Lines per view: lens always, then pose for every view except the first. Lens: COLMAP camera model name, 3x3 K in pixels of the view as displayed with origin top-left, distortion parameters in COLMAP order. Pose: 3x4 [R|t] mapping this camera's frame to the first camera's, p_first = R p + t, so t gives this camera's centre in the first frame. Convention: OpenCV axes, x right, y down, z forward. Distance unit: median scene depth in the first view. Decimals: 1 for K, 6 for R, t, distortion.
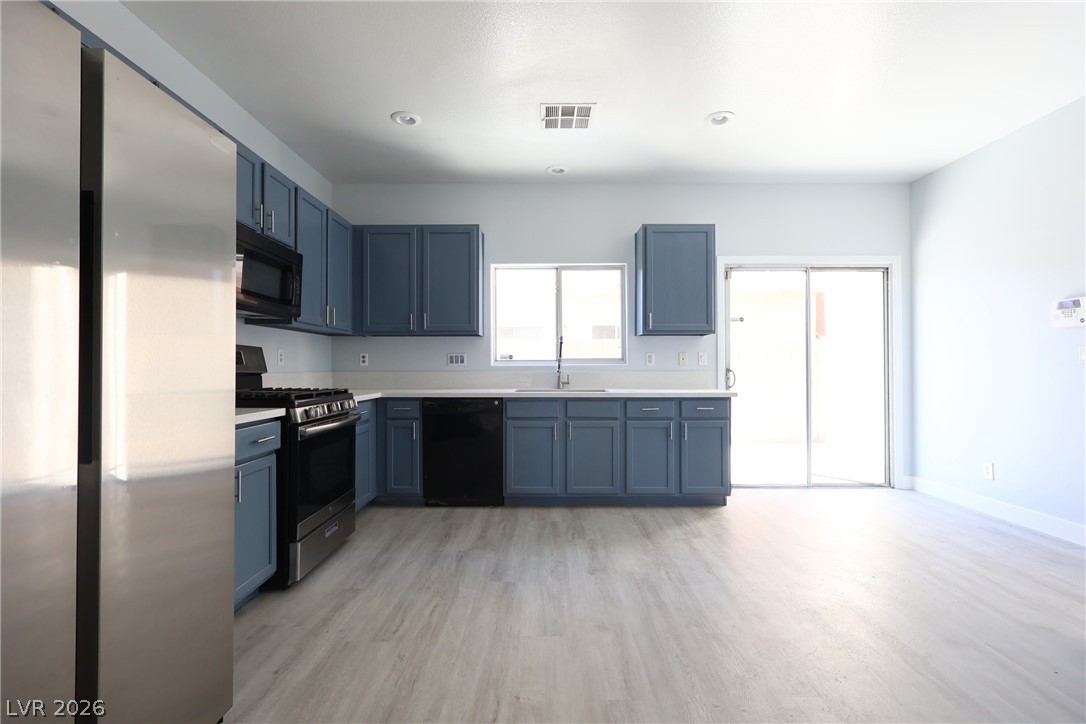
lens RADIAL K [[502.0, 0, 545.5], [0, 502.0, 362.9], [0, 0, 1]] dist [0.002827, -0.001389]
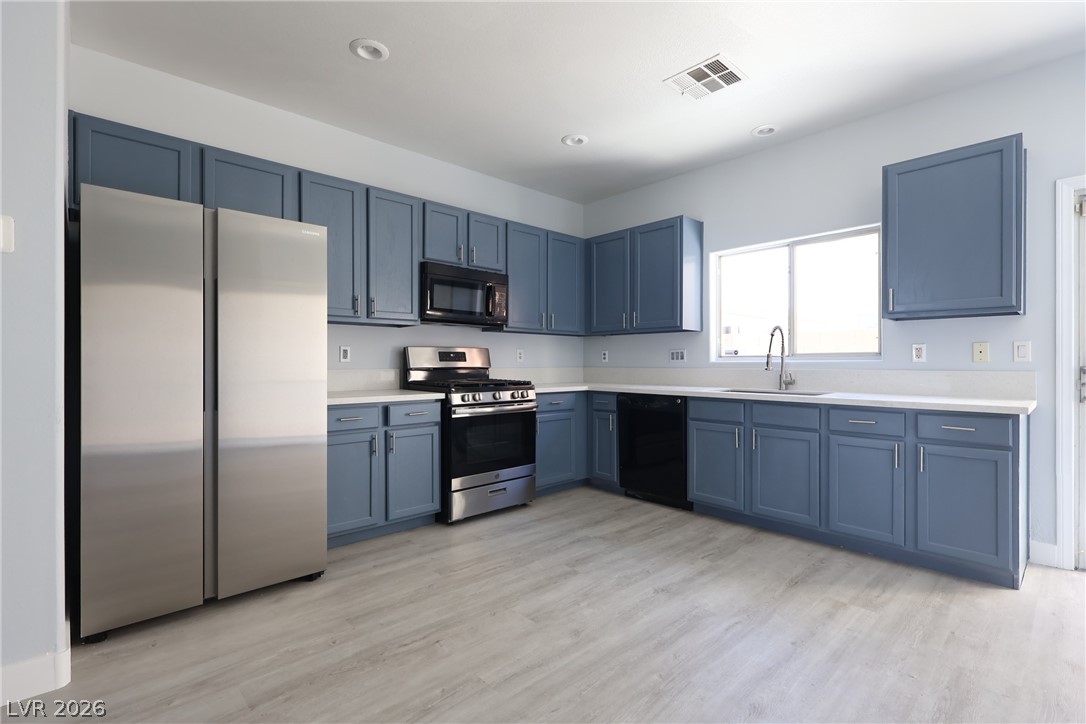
lens RADIAL K [[502.0, 0, 541.7], [0, 502.0, 364.0], [0, 0, 1]] dist [0.002827, -0.001389]
pose [[0.682385, 0.003743, -0.730983, 0.465711], [0.004113, 0.999951, 0.008960, -0.000862], [0.730981, -0.009120, 0.682336, 0.176828]]
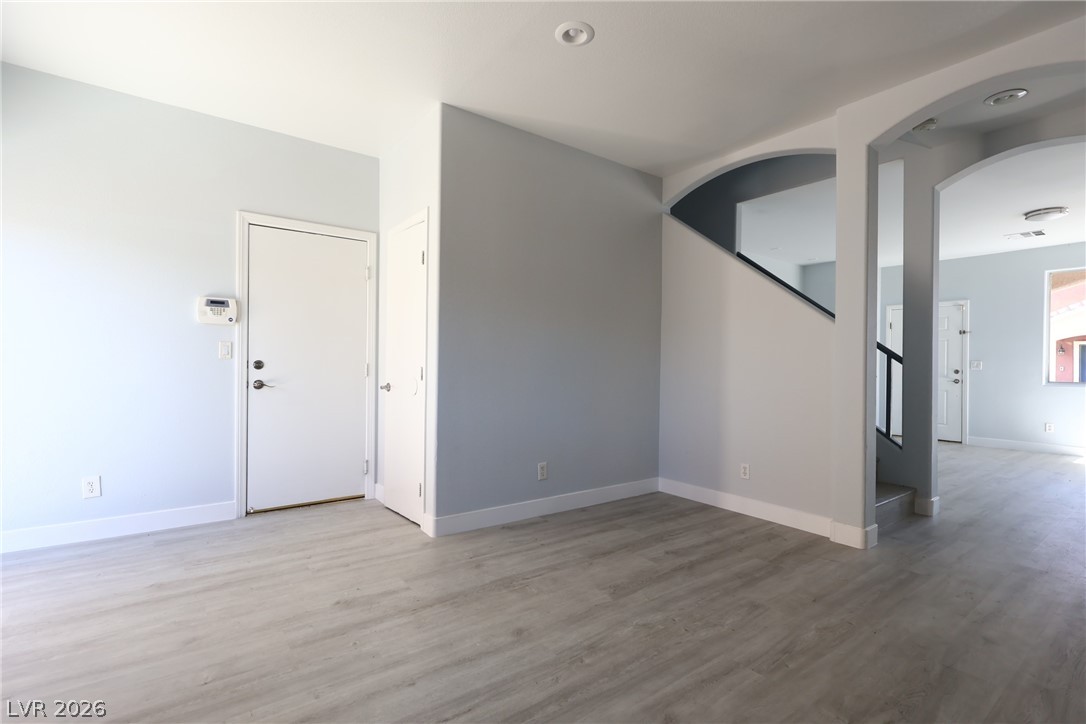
lens RADIAL K [[502.0, 0, 539.4], [0, 502.0, 364.4], [0, 0, 1]] dist [0.002827, -0.001389]
pose [[-0.597187, -0.005114, 0.802086, -0.214904], [-0.019813, 0.999769, -0.008377, 0.009452], [-0.801857, -0.020894, -0.597150, 0.962096]]
